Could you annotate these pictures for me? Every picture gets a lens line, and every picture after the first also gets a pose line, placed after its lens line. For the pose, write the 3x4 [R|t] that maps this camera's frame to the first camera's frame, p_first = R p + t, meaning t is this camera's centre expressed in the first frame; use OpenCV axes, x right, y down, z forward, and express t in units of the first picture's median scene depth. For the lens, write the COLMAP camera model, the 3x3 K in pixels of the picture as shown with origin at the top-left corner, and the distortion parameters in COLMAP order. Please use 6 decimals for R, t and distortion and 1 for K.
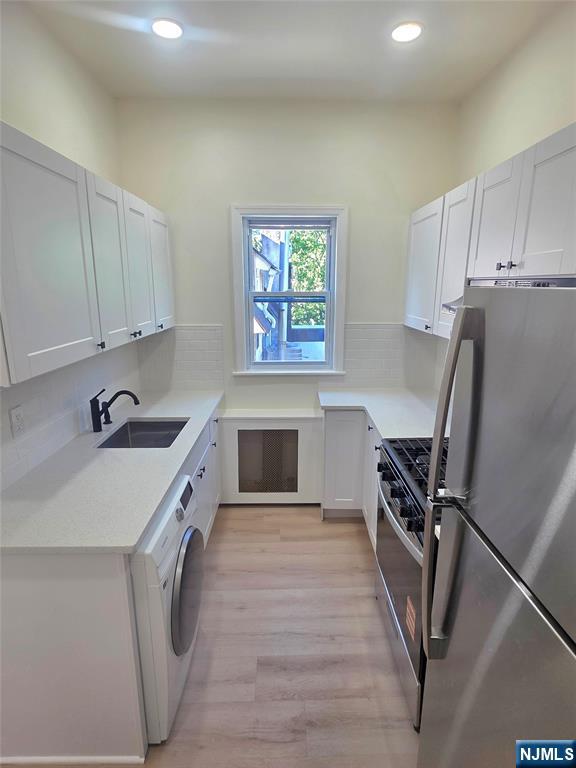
lens RADIAL K [[418.6, 0, 288.0], [0, 418.6, 384.0], [0, 0, 1]] dist [0.017899, -0.001105]
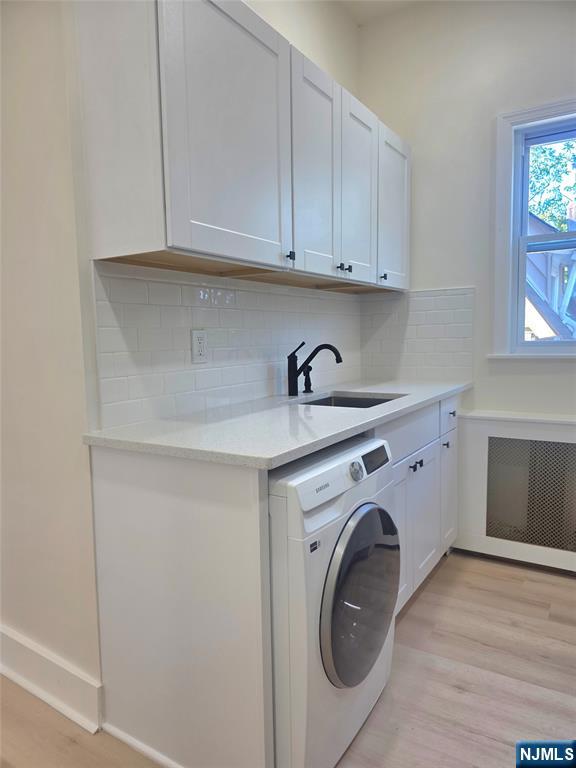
lens RADIAL K [[518.0, 0, 270.2], [0, 518.0, 382.8], [0, 0, 1]] dist [0.011352, -0.000506]
pose [[0.830063, 0.033674, -0.556652, 0.058228], [-0.111553, 0.988027, -0.106576, 0.181177], [0.546399, 0.150561, 0.823881, 0.139103]]
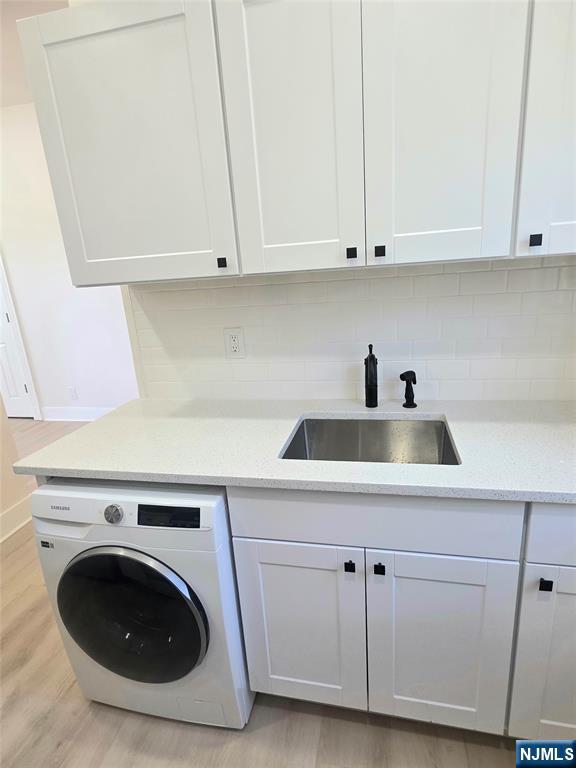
lens RADIAL K [[418.6, 0, 288.0], [0, 418.6, 384.0], [0, 0, 1]] dist [0.017899, -0.001105]
pose [[-0.228786, 0.290114, -0.929242, 0.172126], [-0.156554, 0.931170, 0.329261, -0.108358], [0.960806, 0.220807, -0.167620, 0.890295]]
